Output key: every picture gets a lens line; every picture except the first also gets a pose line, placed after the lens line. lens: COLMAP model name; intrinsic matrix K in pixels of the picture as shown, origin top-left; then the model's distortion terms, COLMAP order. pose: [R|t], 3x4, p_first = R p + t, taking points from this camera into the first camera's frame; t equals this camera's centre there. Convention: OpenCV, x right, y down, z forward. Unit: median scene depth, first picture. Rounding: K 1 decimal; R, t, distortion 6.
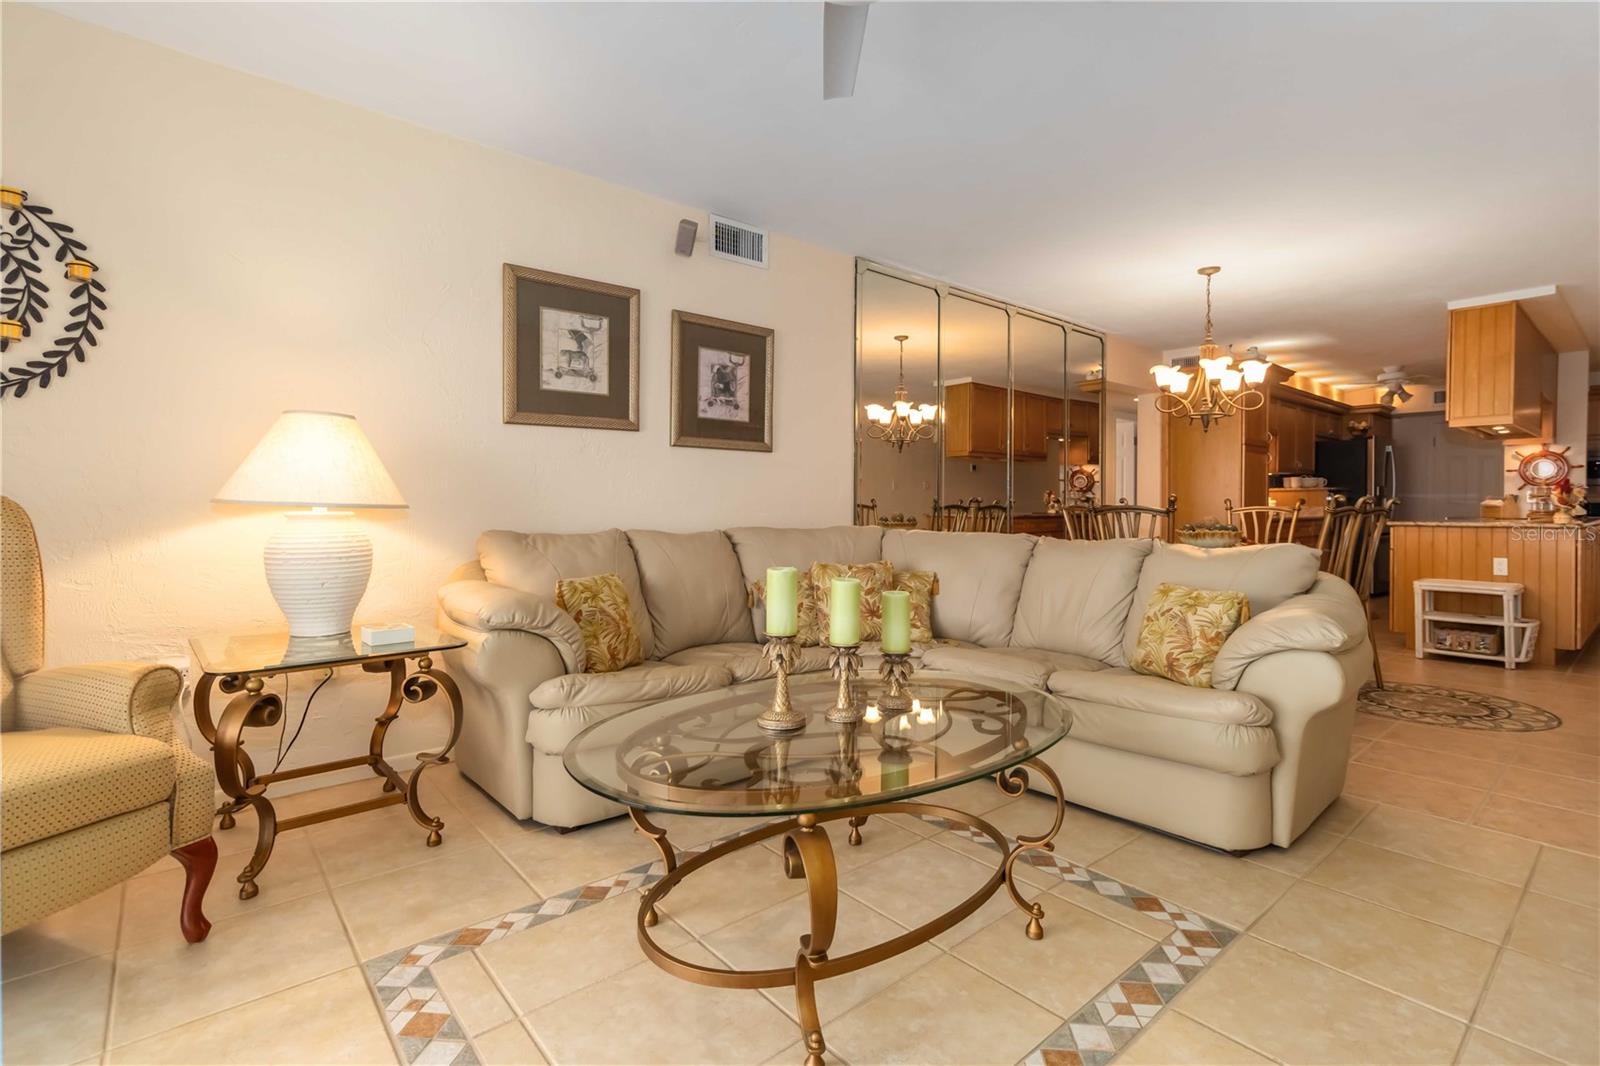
lens RADIAL K [[746.4, 0, 804.8], [0, 746.4, 497.1], [0, 0, 1]] dist [0.000971, 0.000279]
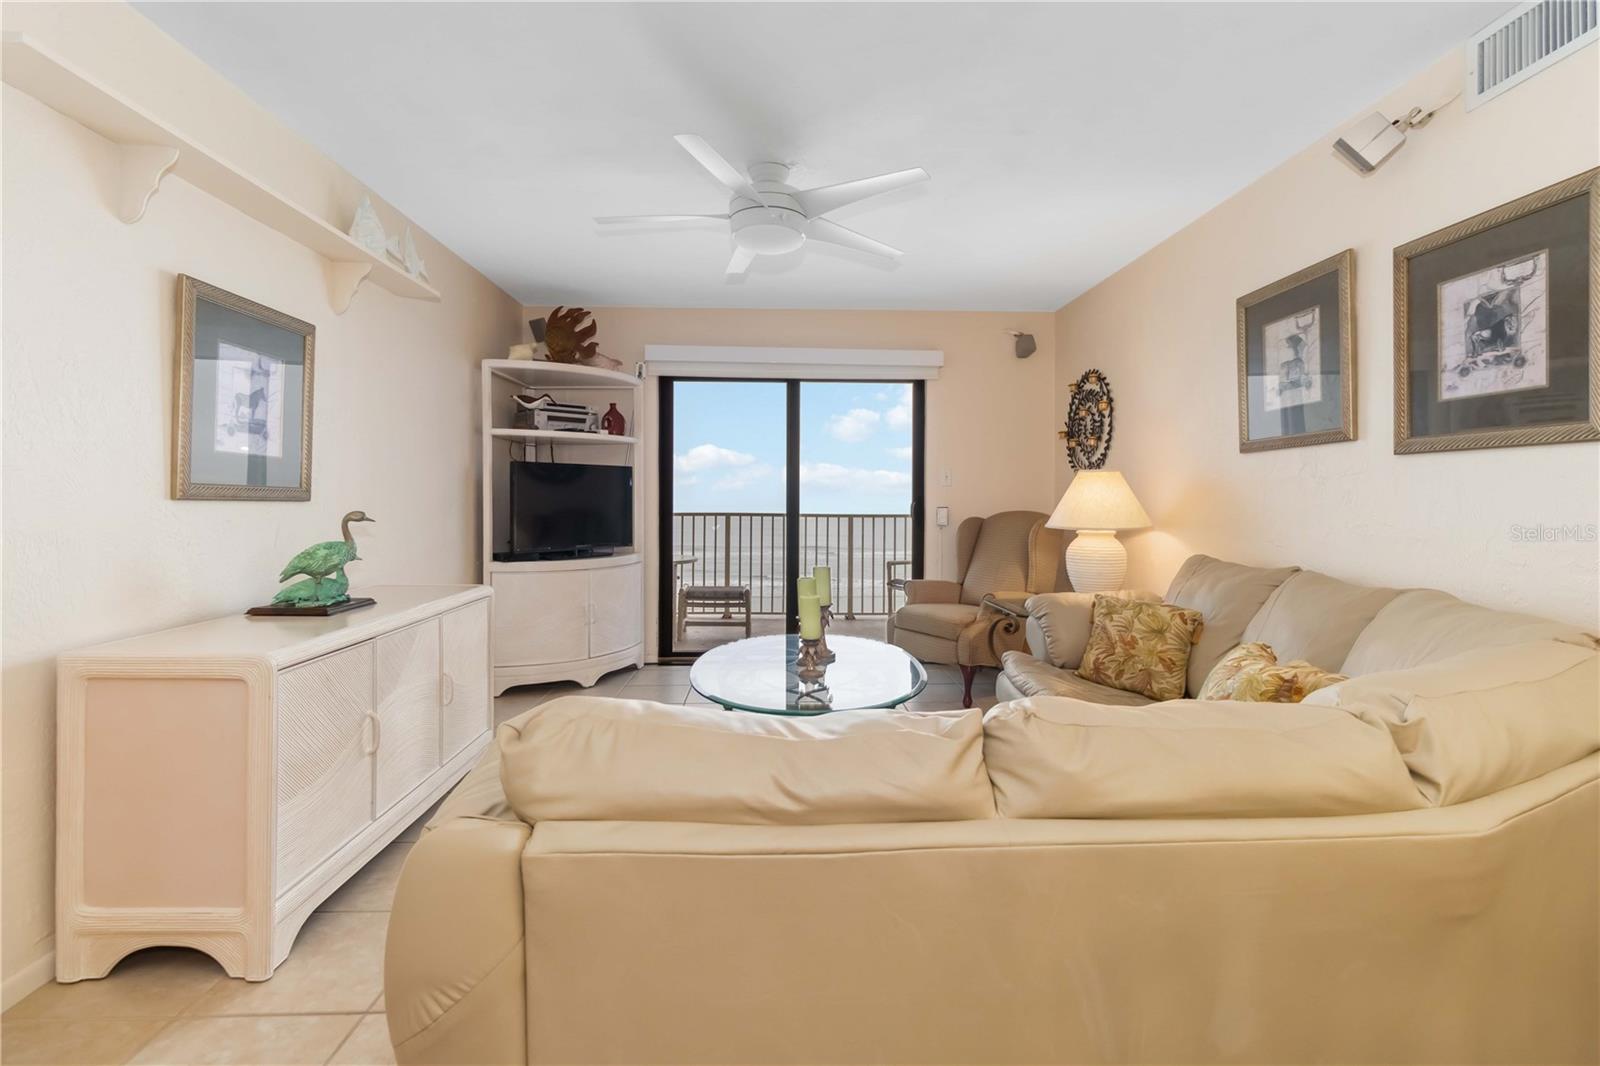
lens RADIAL K [[746.4, 0, 804.8], [0, 746.4, 497.1], [0, 0, 1]] dist [0.000971, 0.000279]
pose [[-0.610566, -0.015395, -0.791816, 0.641676], [-0.007879, 0.999880, -0.013365, -0.017055], [0.791926, -0.001921, -0.610614, 0.954826]]
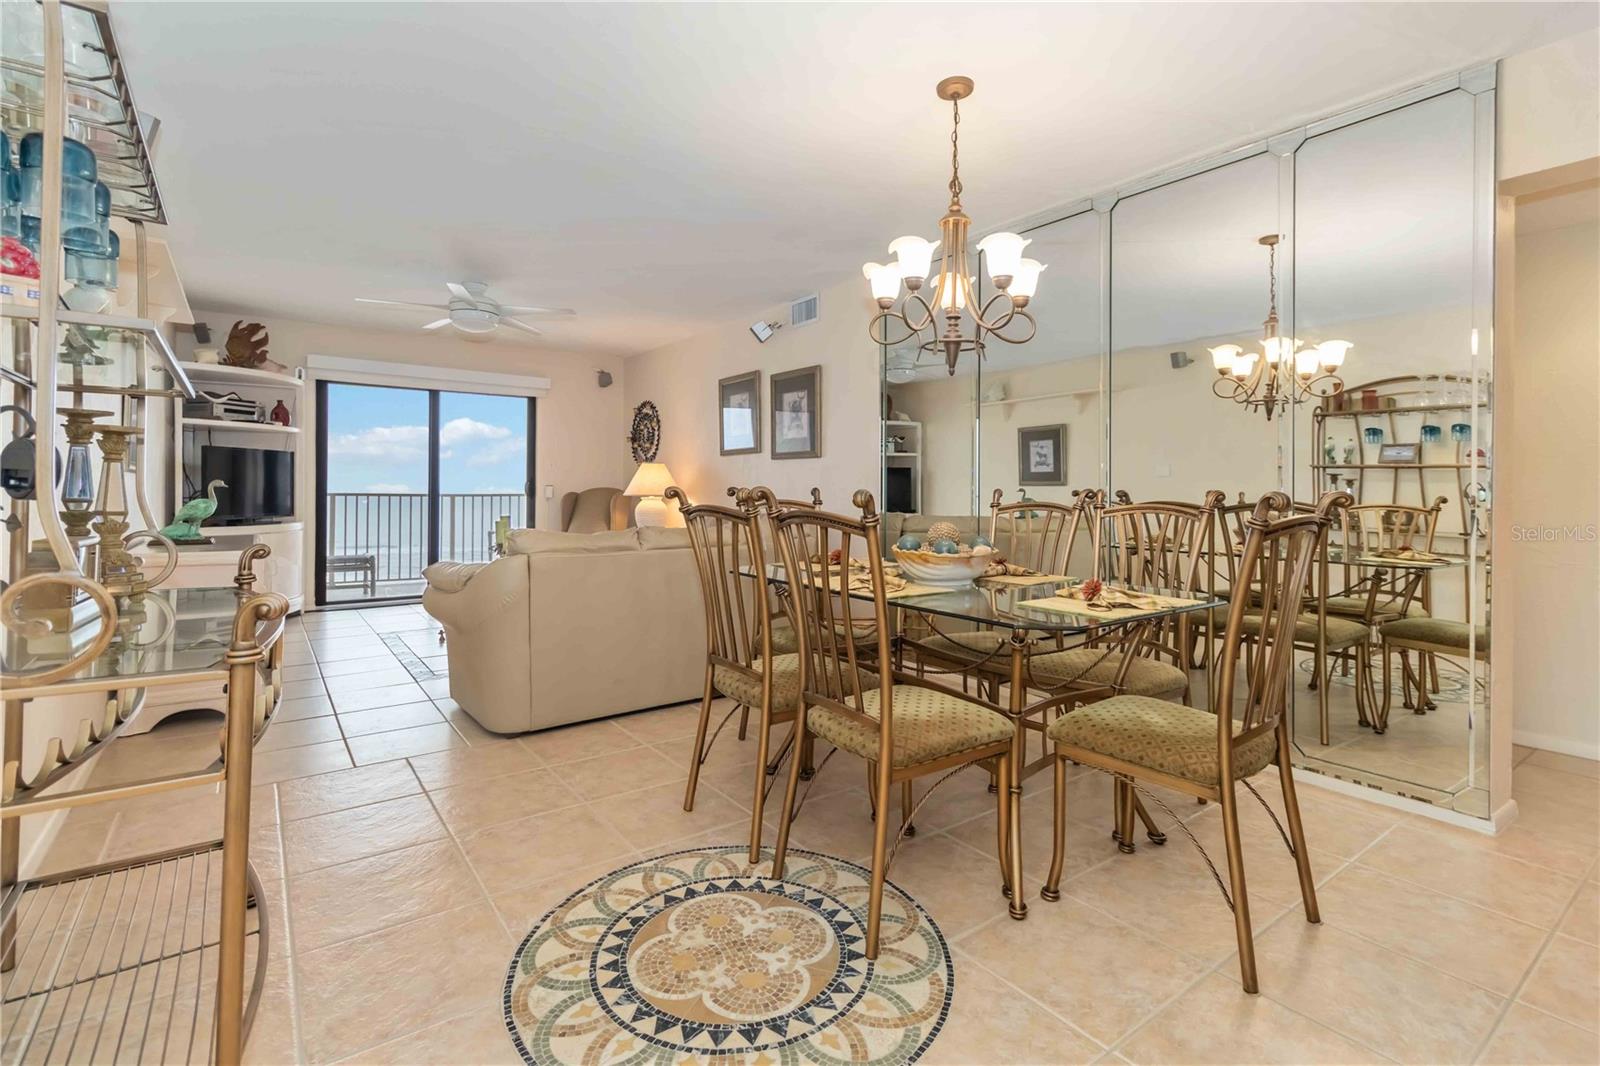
lens RADIAL K [[746.4, 0, 804.8], [0, 746.4, 497.1], [0, 0, 1]] dist [0.000971, 0.000279]
pose [[-0.065079, -0.002158, -0.997878, 1.374045], [-0.003022, 0.999994, -0.001966, 0.014757], [0.997876, 0.002888, -0.065085, 1.136290]]
